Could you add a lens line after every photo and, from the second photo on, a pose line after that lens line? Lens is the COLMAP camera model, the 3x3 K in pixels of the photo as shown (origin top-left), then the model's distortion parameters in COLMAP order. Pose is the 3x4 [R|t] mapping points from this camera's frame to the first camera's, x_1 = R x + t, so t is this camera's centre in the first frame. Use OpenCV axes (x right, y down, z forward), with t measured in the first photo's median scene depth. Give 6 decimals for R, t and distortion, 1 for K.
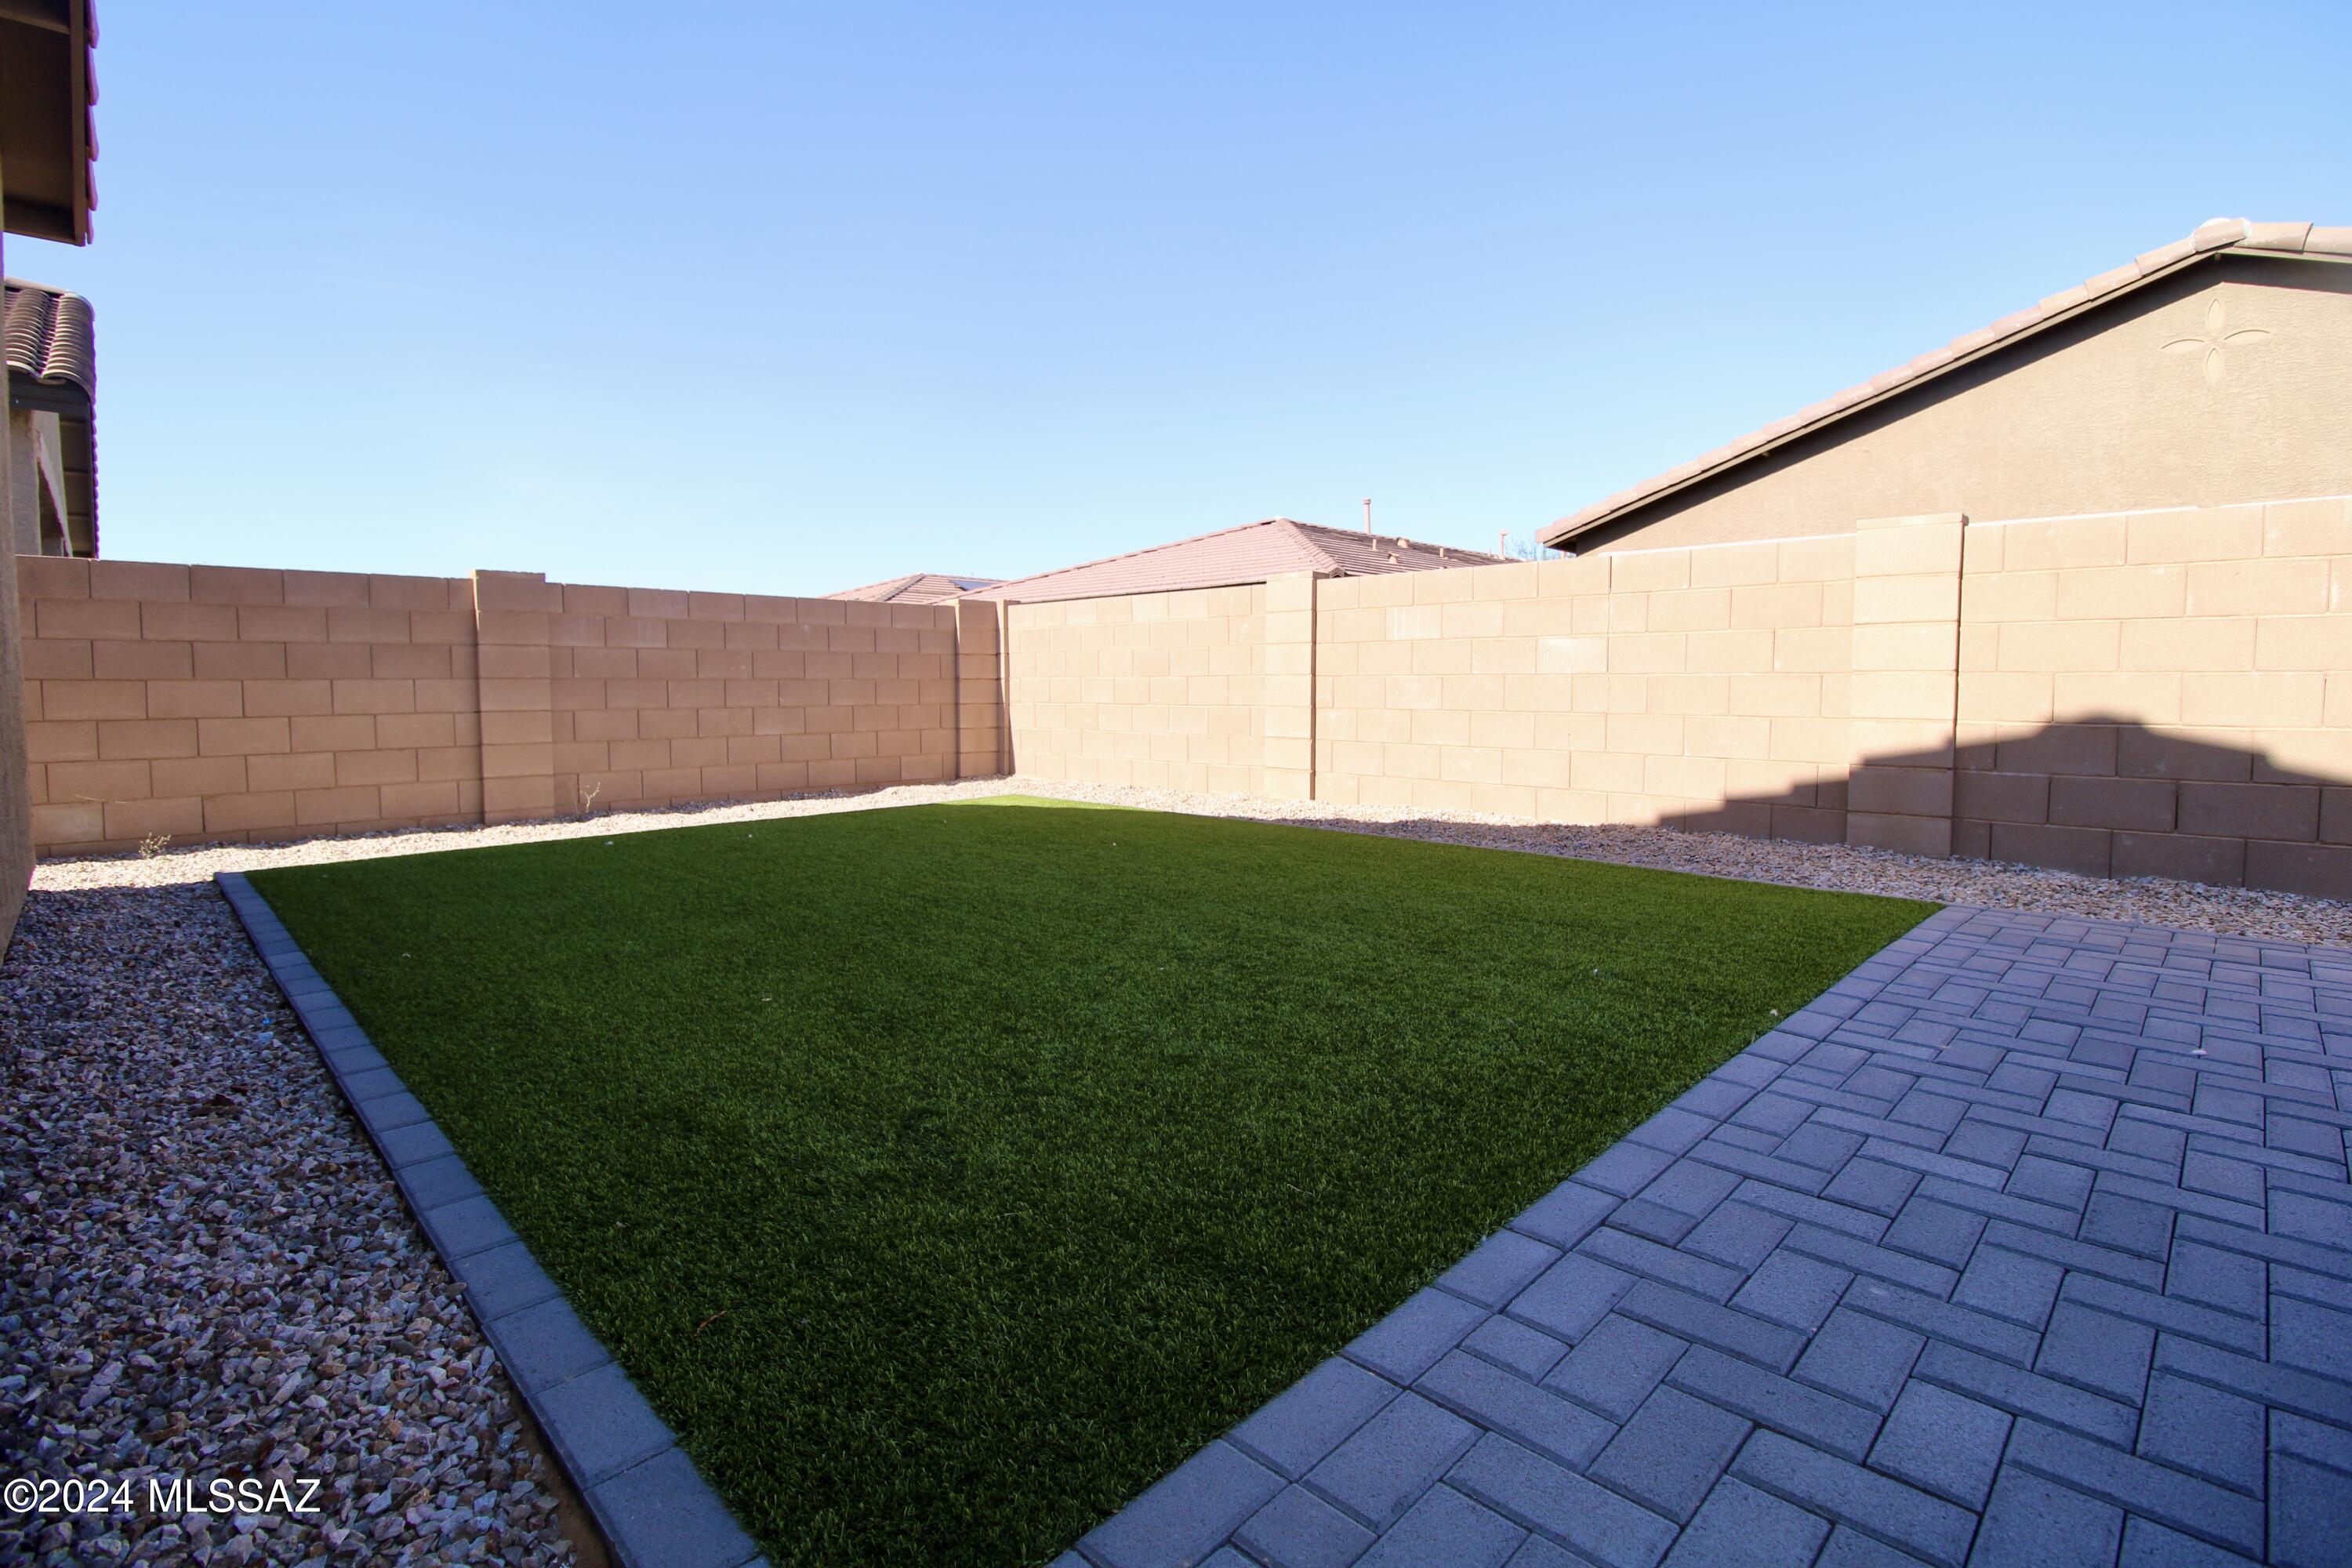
lens RADIAL K [[1113.3, 0, 1181.3], [0, 1113.3, 753.4], [0, 0, 1]] dist [0.000823, -0.014348]
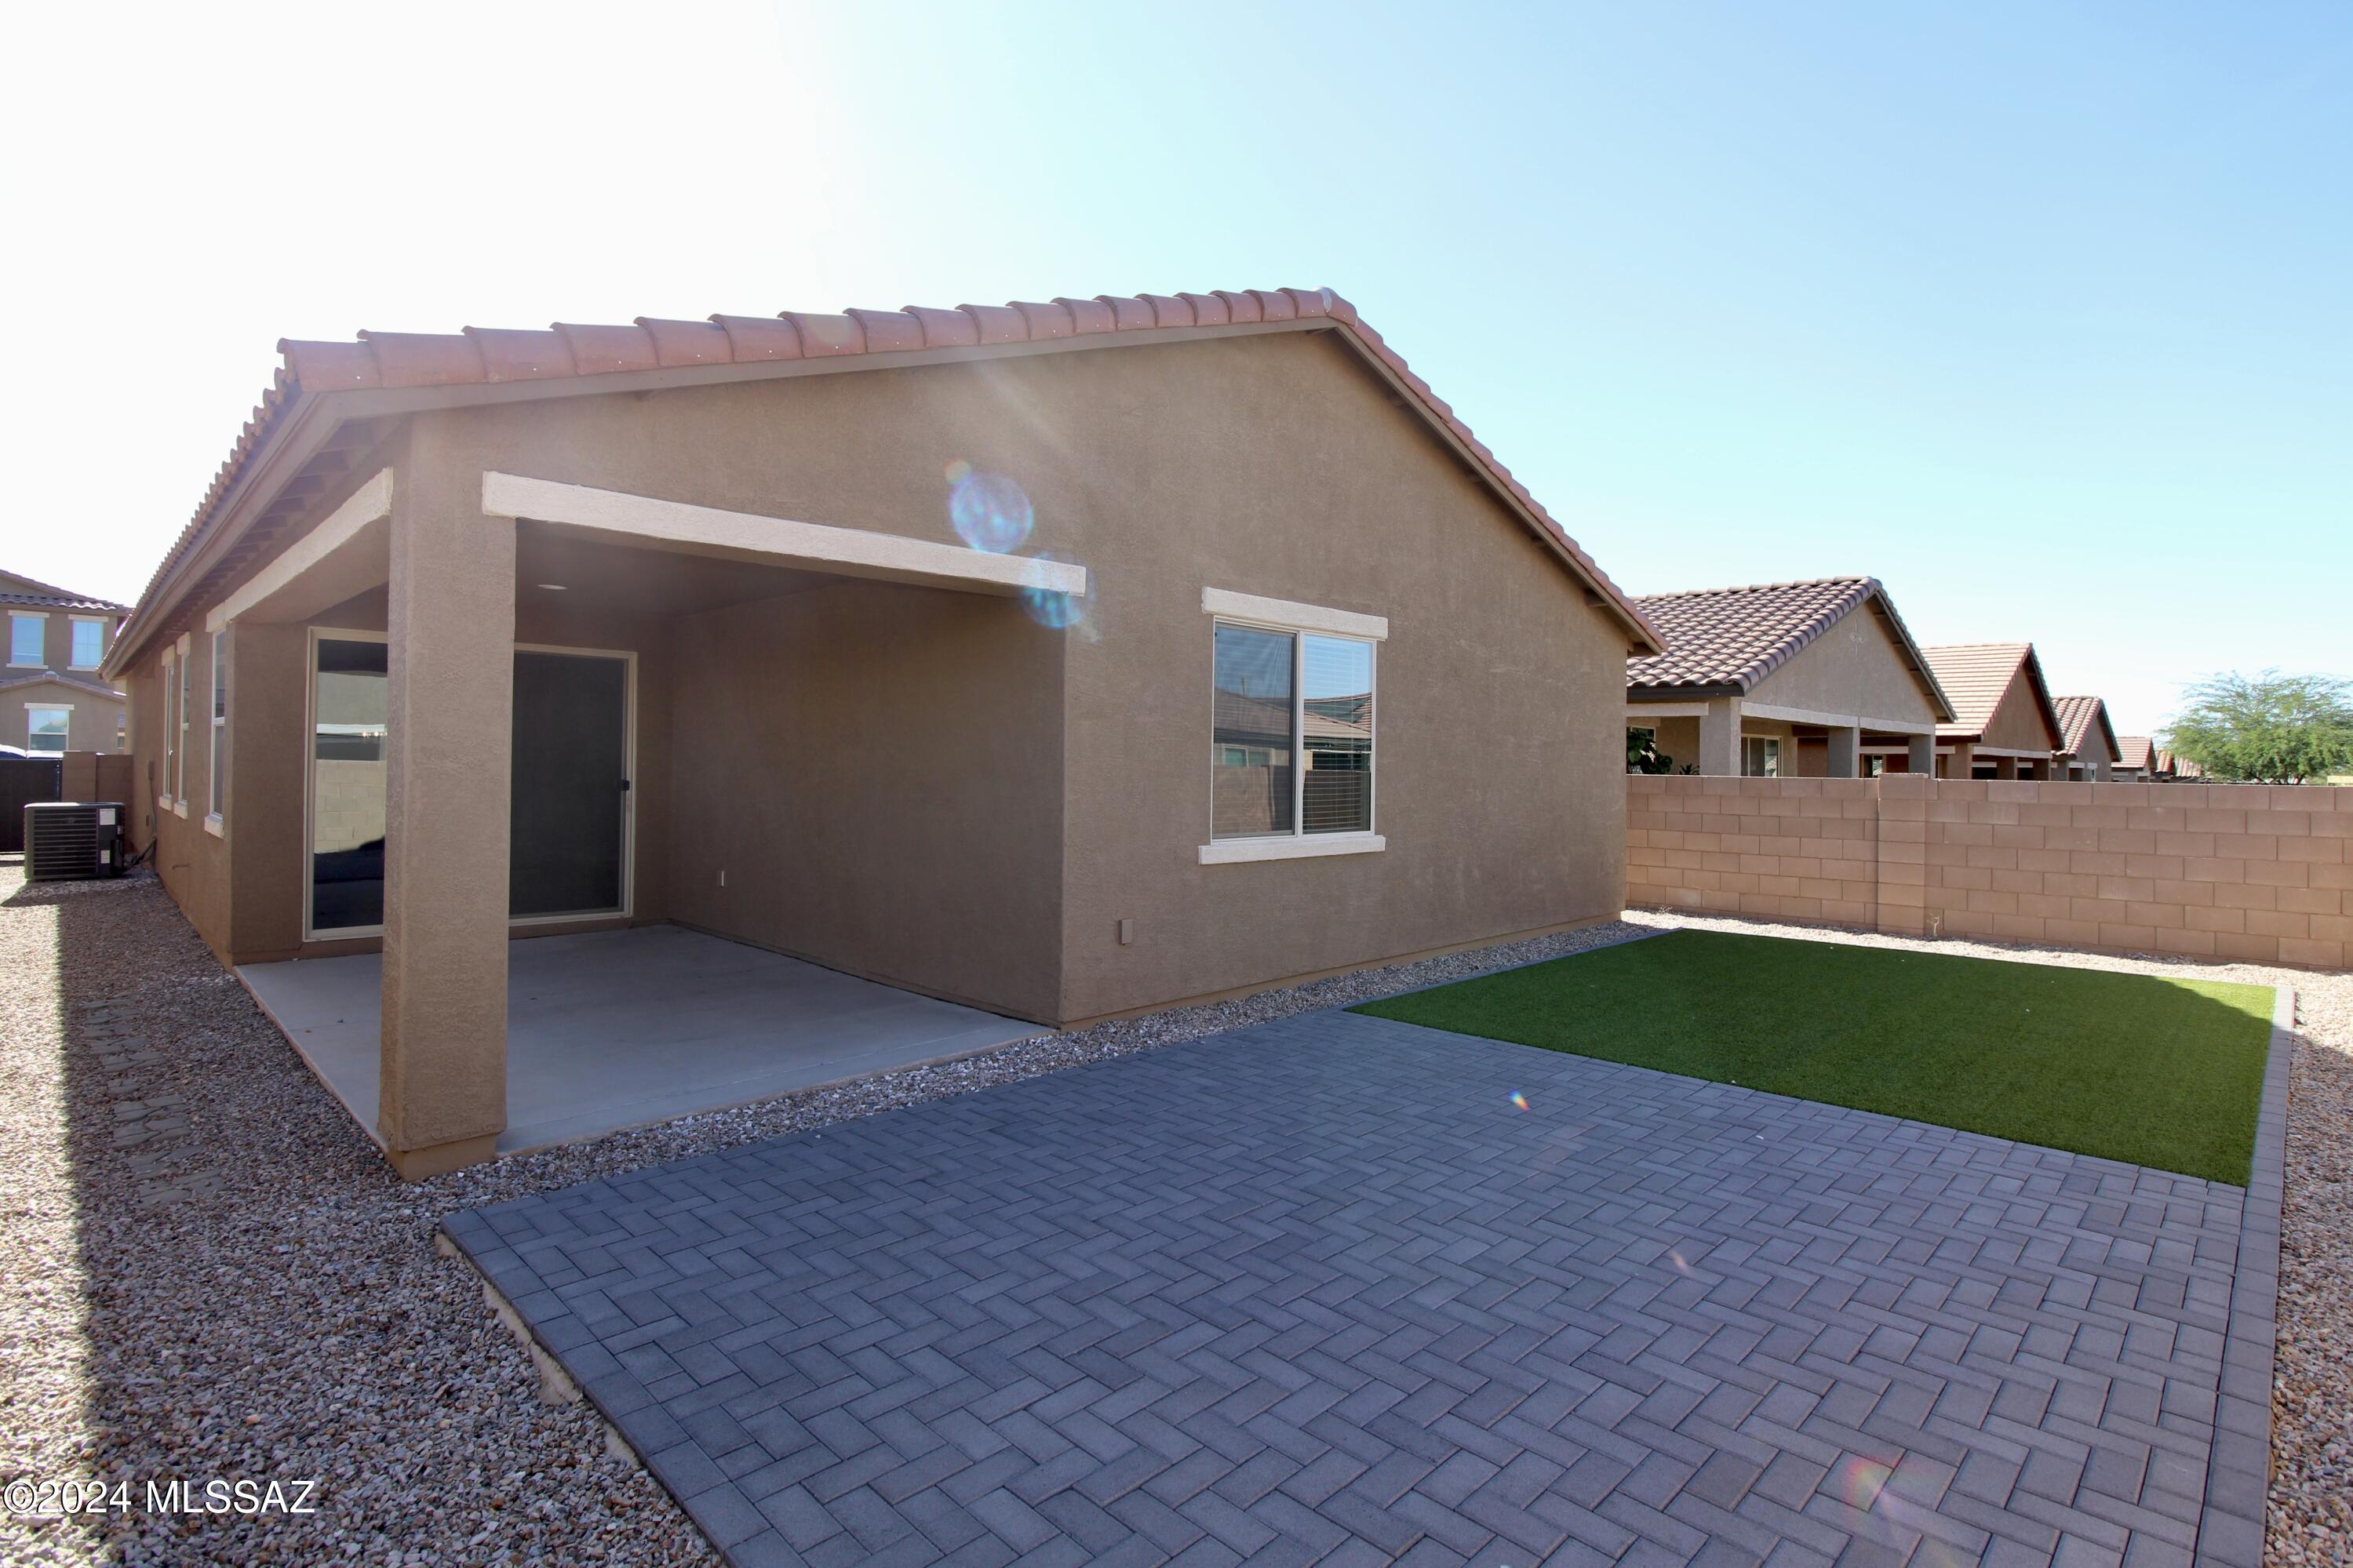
lens RADIAL K [[1113.6, 0, 1181.8], [0, 1113.6, 753.4], [0, 0, 1]] dist [0.000823, -0.014348]
pose [[-0.008787, -0.012454, -0.999884, 0.974639], [-0.078349, 0.996857, -0.011728, -0.095180], [0.996887, 0.078237, -0.009735, 0.008125]]
